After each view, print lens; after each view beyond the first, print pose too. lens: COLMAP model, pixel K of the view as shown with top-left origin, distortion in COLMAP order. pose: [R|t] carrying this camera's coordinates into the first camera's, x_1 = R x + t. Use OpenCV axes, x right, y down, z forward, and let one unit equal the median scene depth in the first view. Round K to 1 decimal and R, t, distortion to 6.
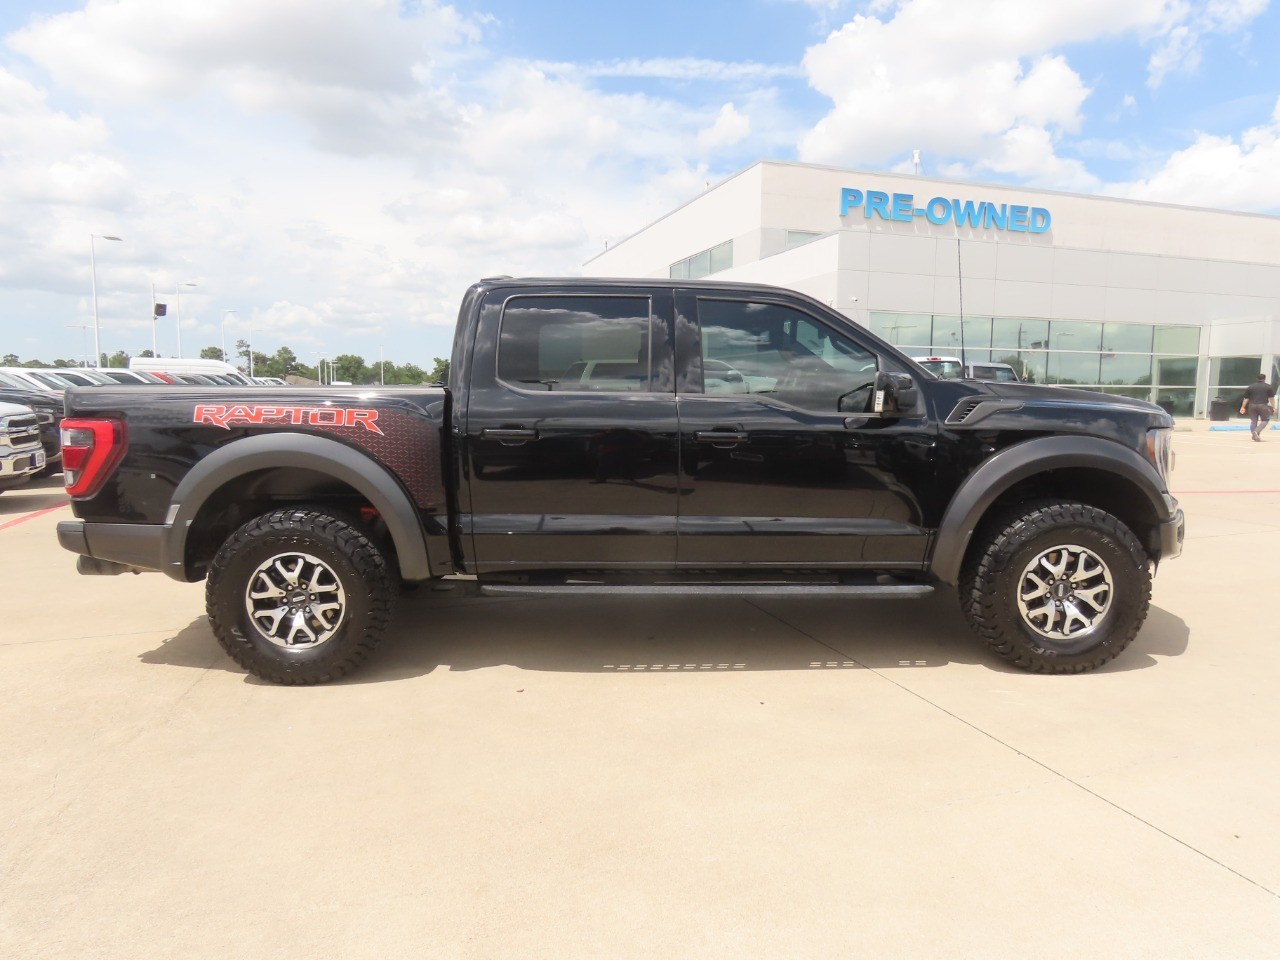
lens RADIAL K [[812.3, 0, 640.0], [0, 812.3, 480.0], [0, 0, 1]] dist [-0.005775, 0.002977]
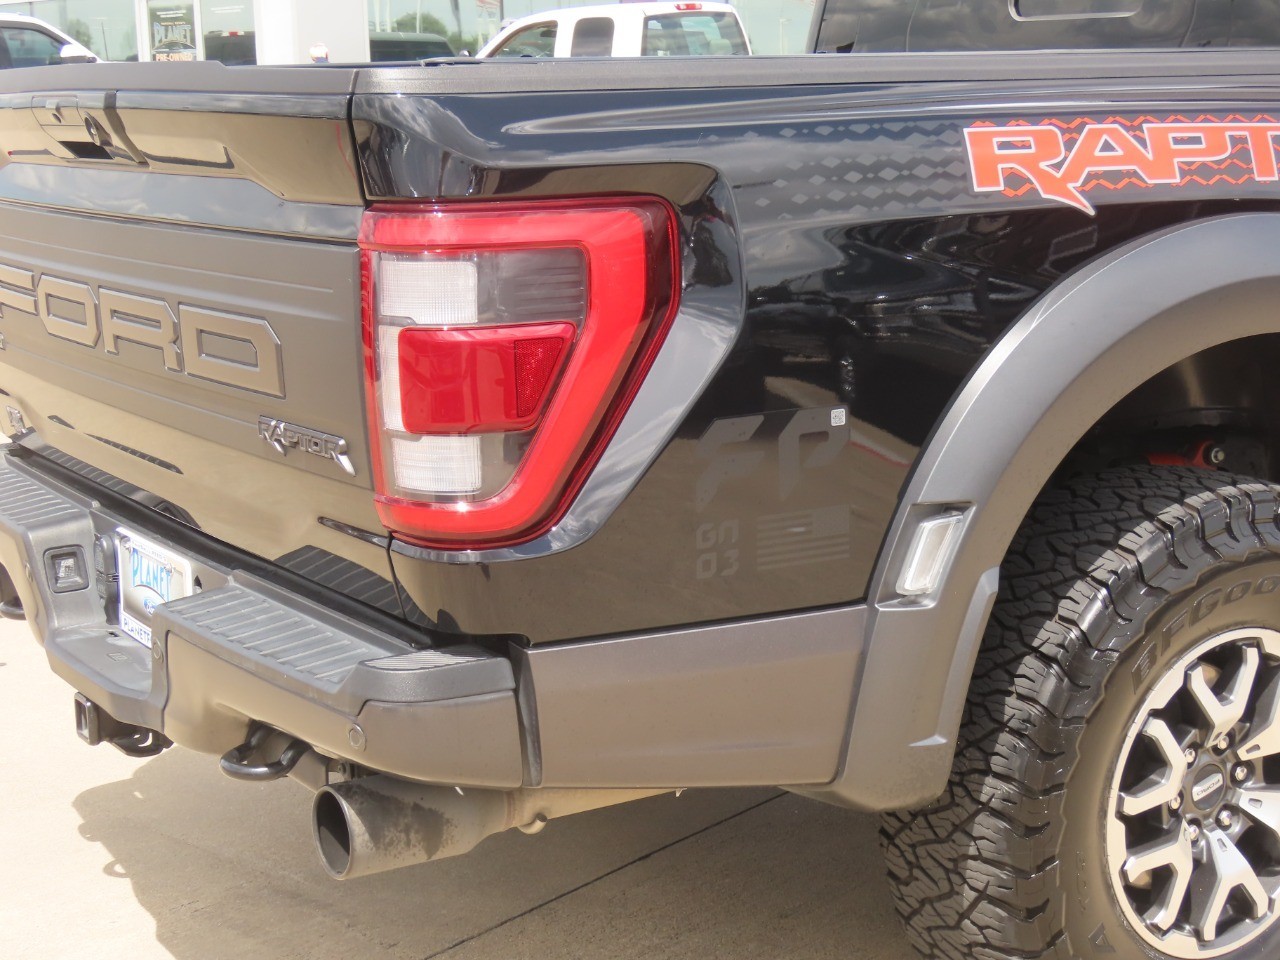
lens RADIAL K [[2102.7, 0, 640.0], [0, 2102.7, 480.0], [0, 0, 1]] dist [-0.046589, 0.007667]
pose [[0.851956, -0.118855, 0.509946, -0.966503], [0.084522, 0.992342, 0.090079, -0.048168], [-0.516747, -0.033642, 0.855477, 0.466564]]
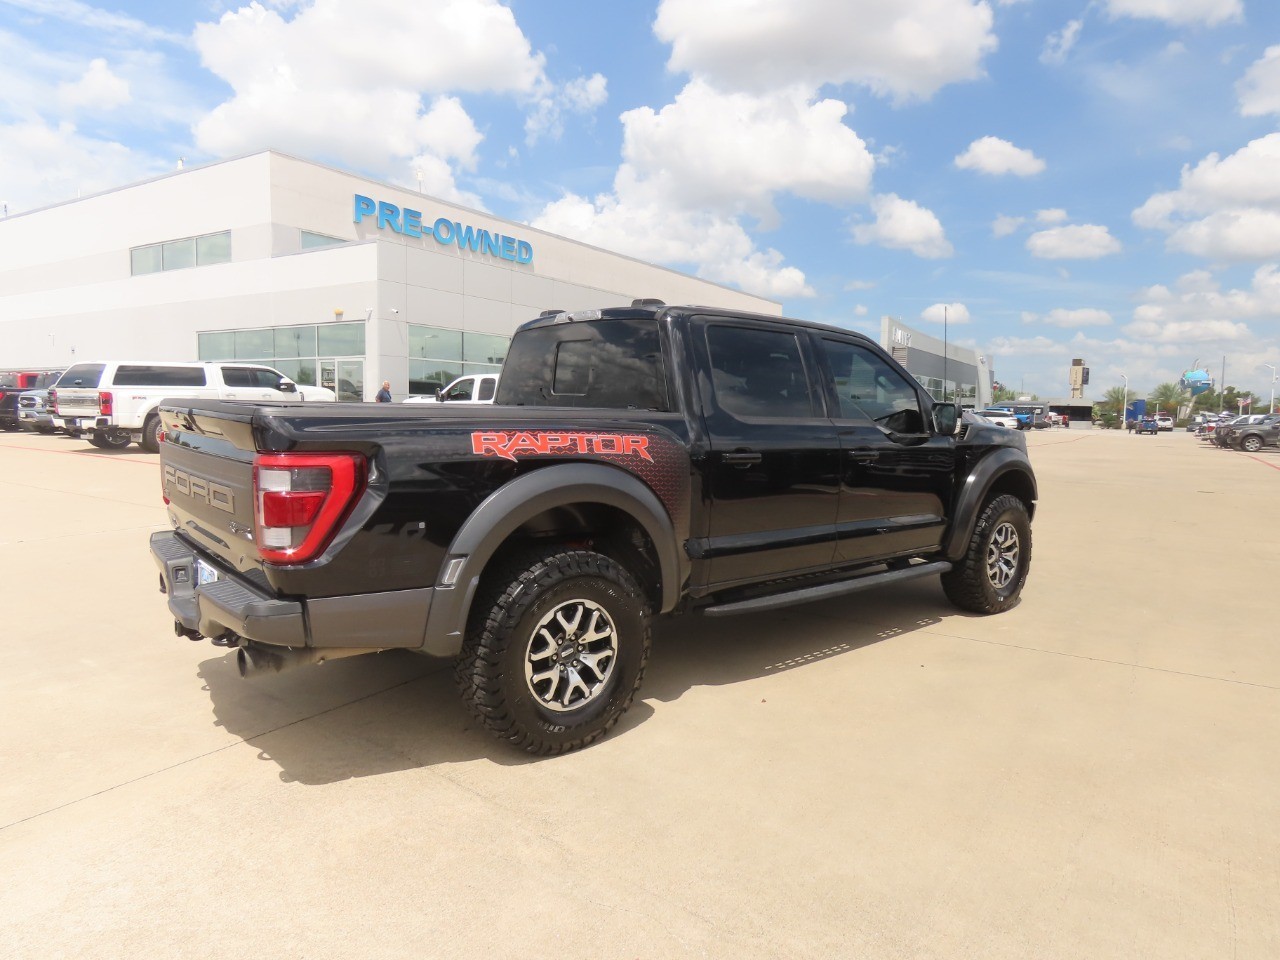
lens RADIAL K [[818.4, 0, 635.9], [0, 818.4, 480.6], [0, 0, 1]] dist [0.001234, -0.000762]
pose [[0.781566, -0.045444, 0.622165, -0.905051], [0.053244, 0.998563, 0.006051, -0.040209], [-0.621546, 0.028397, 0.782863, 0.258849]]
